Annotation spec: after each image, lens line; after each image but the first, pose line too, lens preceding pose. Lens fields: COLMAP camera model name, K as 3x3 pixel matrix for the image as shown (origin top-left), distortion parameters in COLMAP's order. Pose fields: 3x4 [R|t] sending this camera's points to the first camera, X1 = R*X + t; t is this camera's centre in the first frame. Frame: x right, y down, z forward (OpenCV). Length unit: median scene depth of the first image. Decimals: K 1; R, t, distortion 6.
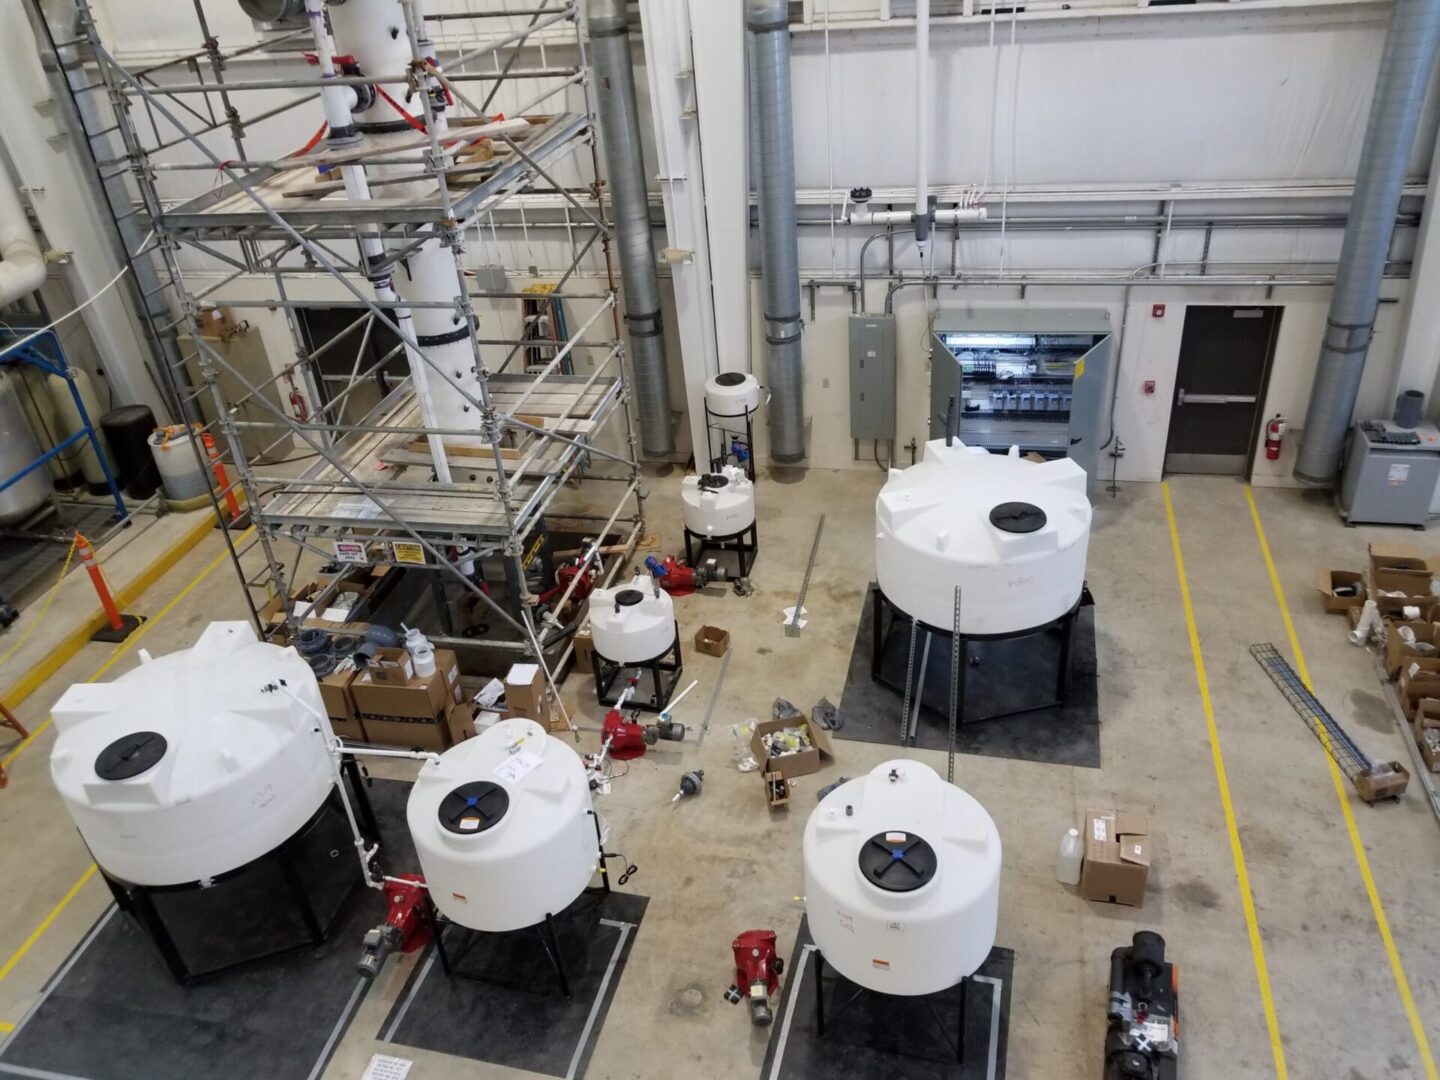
lens RADIAL K [[1132.3, 0, 685.9], [0, 1132.3, 546.2], [0, 0, 1]] dist [0.009569, 0.001826]
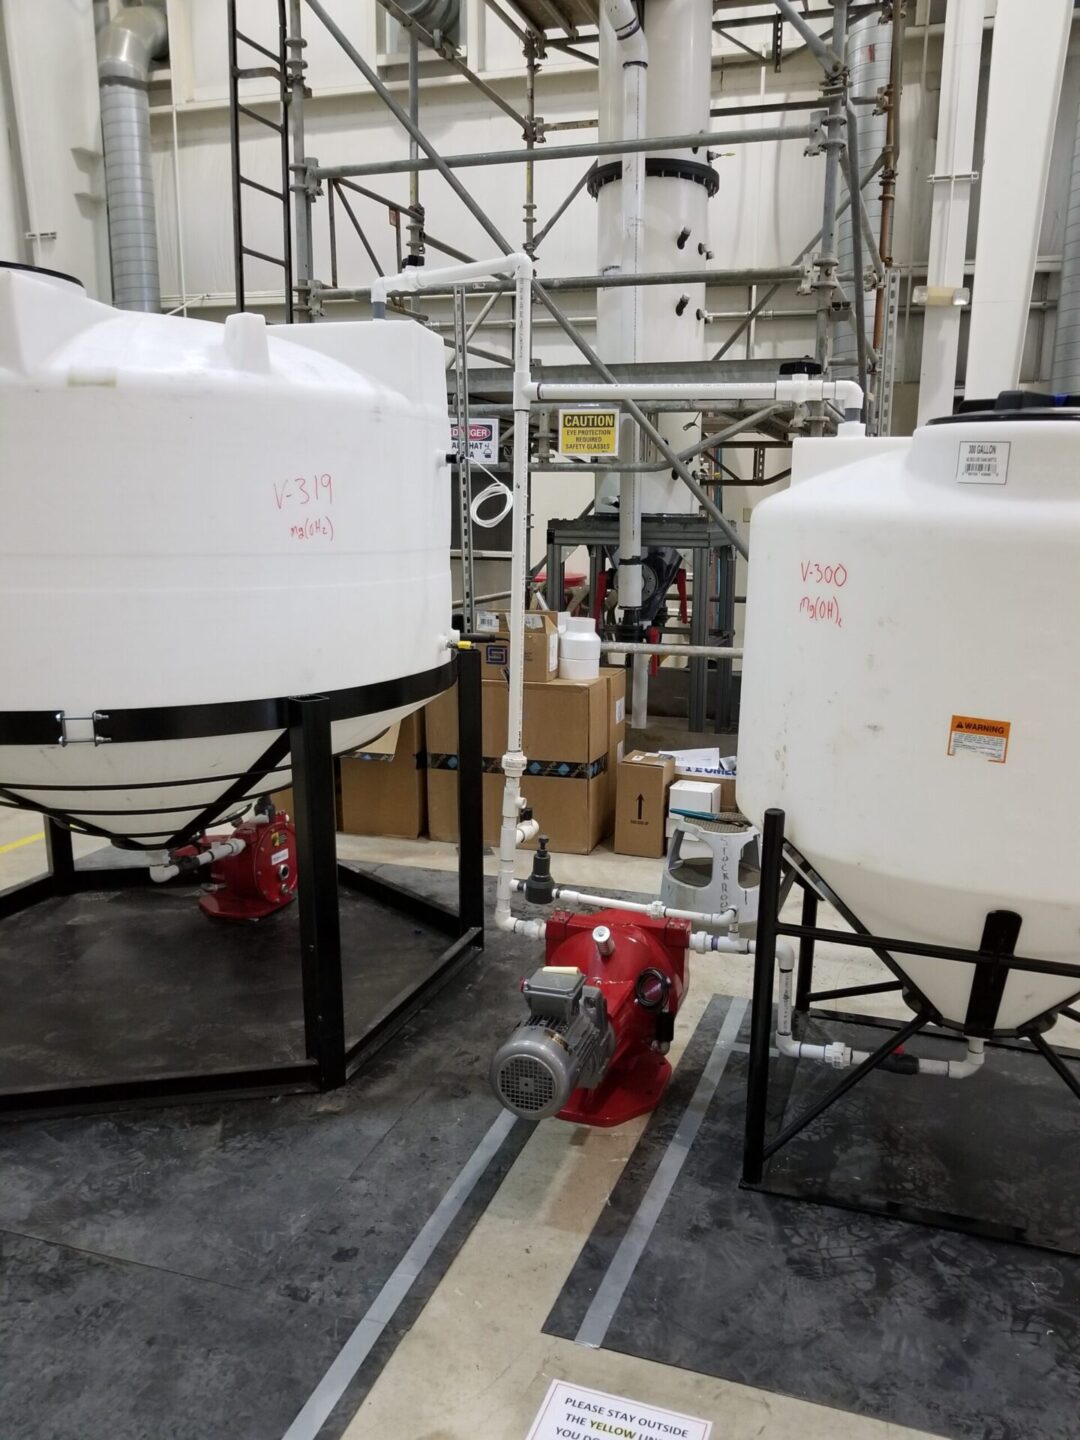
lens RADIAL K [[1175.1, 0, 540.0], [0, 1175.1, 720.0], [0, 0, 1]] dist [-0.001426, -0.001432]
pose [[0.991401, 0.110851, -0.069541, -0.191086], [-0.128263, 0.928485, -0.348518, 0.280422], [0.025934, 0.354441, 0.934719, 0.489481]]
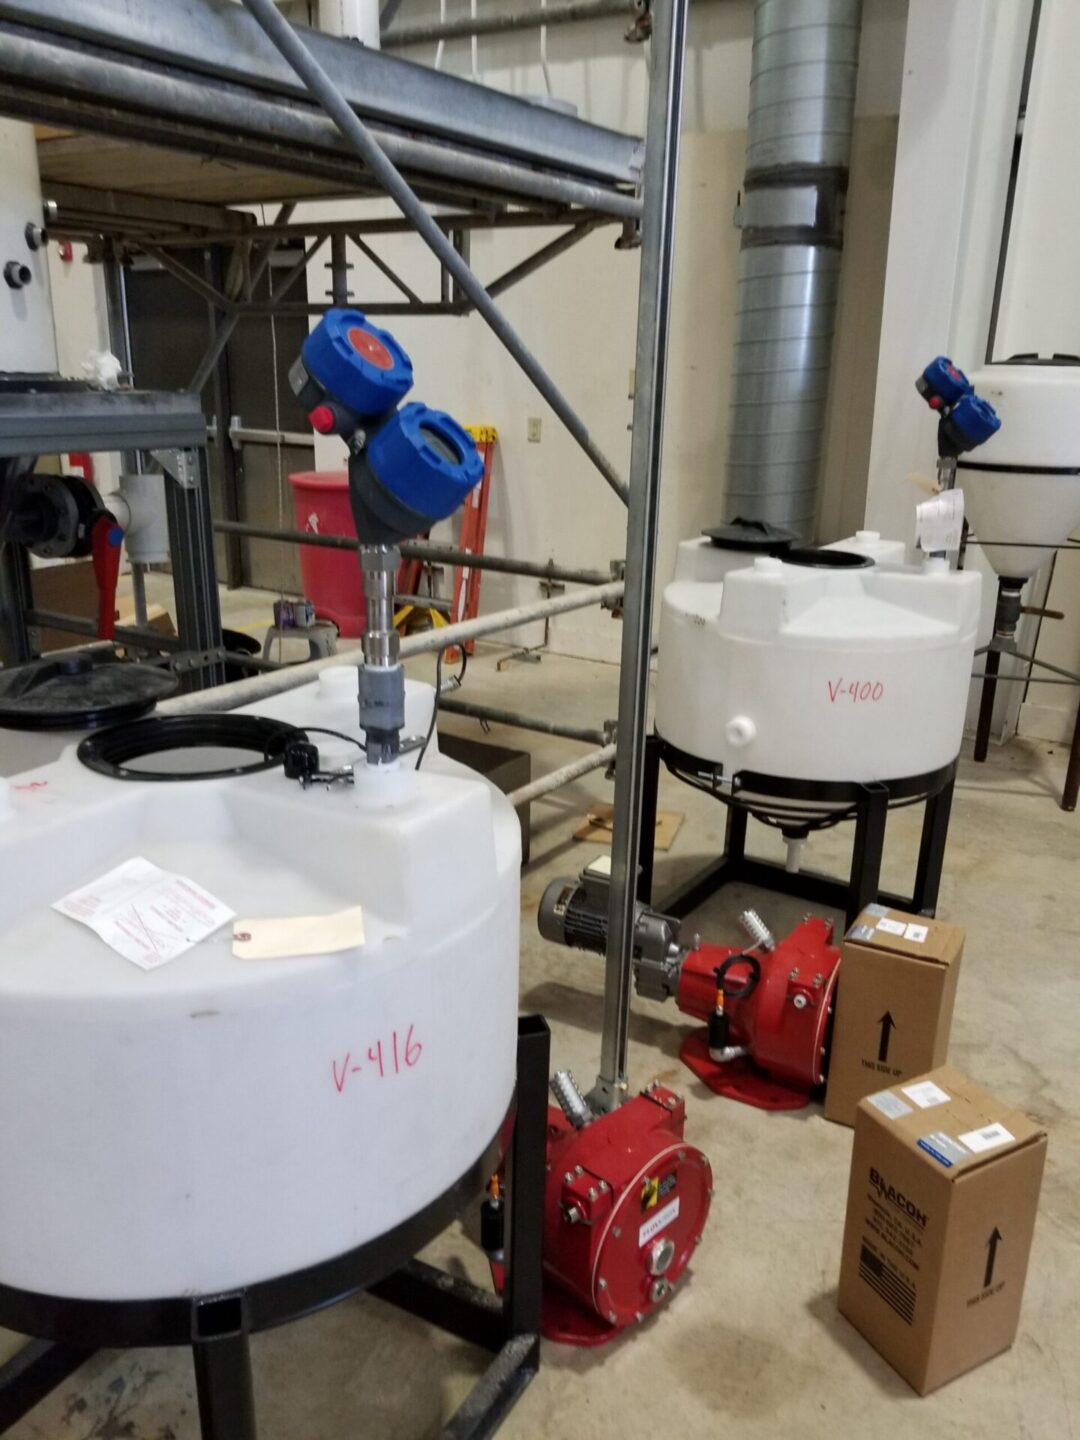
lens RADIAL K [[1134.7, 0, 540.0], [0, 1134.7, 720.0], [0, 0, 1]] dist [-0.005513, -0.002792]
pose [[0.938079, 0.202365, -0.281171, 0.021305], [-0.265086, 0.941842, -0.206549, 0.041763], [0.223021, 0.268294, 0.937166, 0.838091]]
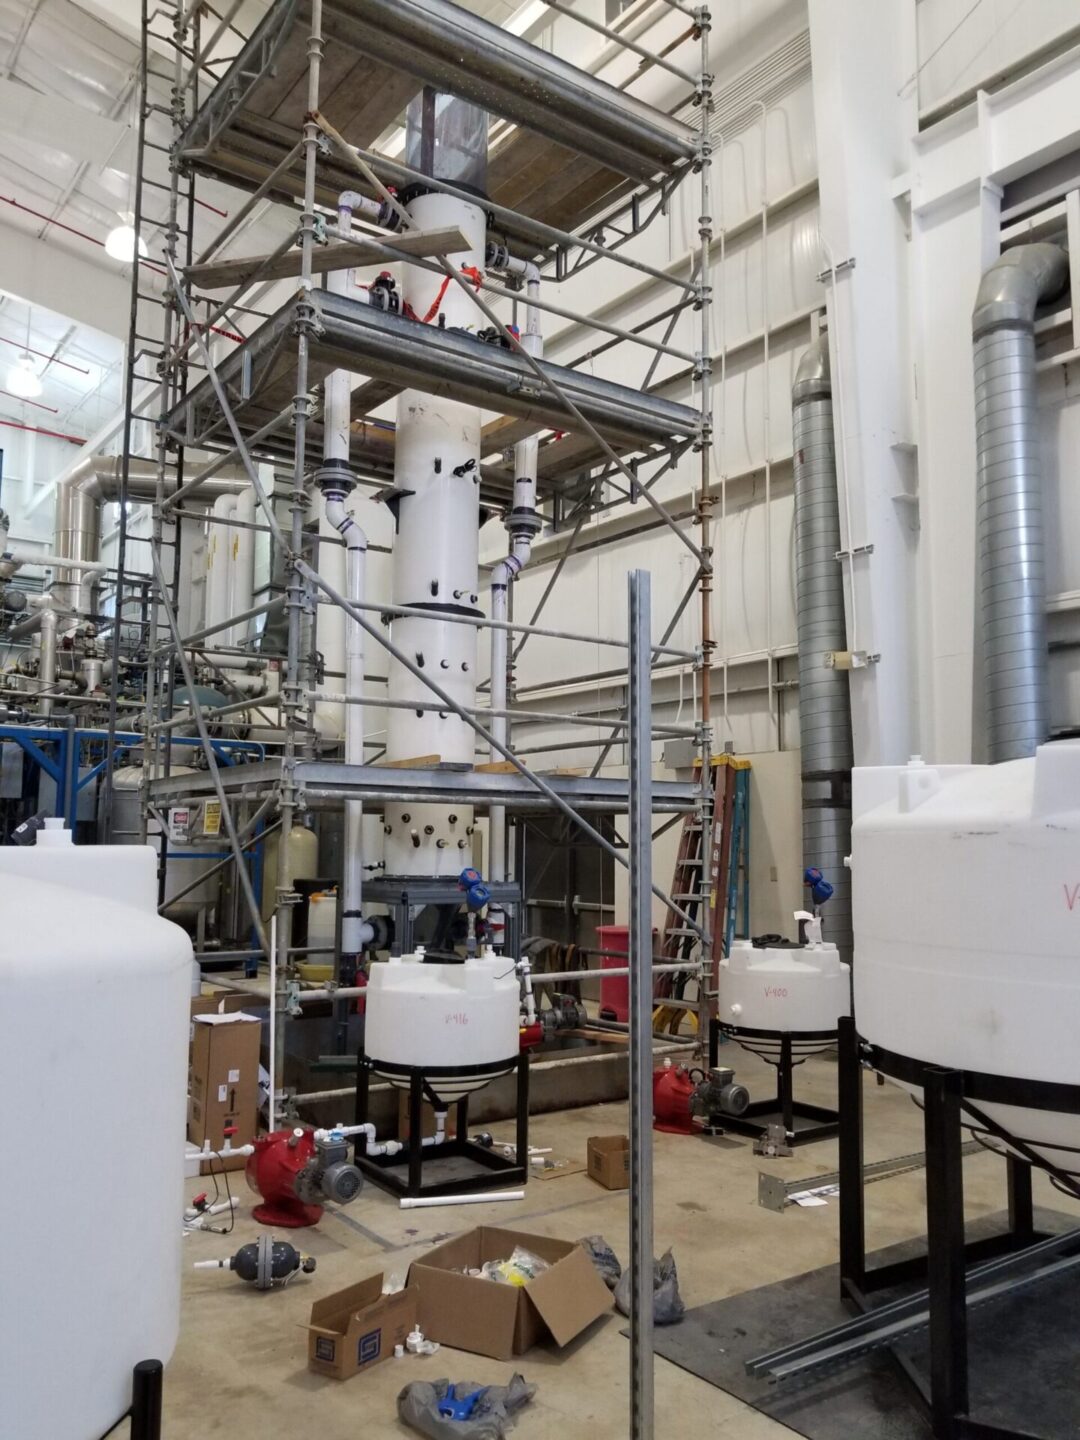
lens RADIAL K [[1134.7, 0, 540.0], [0, 1134.7, 720.0], [0, 0, 1]] dist [-0.005513, -0.002792]
pose [[0.764356, 0.021723, -0.644429, 0.316099], [-0.406057, 0.792576, -0.454907, 0.170302], [0.500877, 0.609386, 0.614631, 0.563451]]
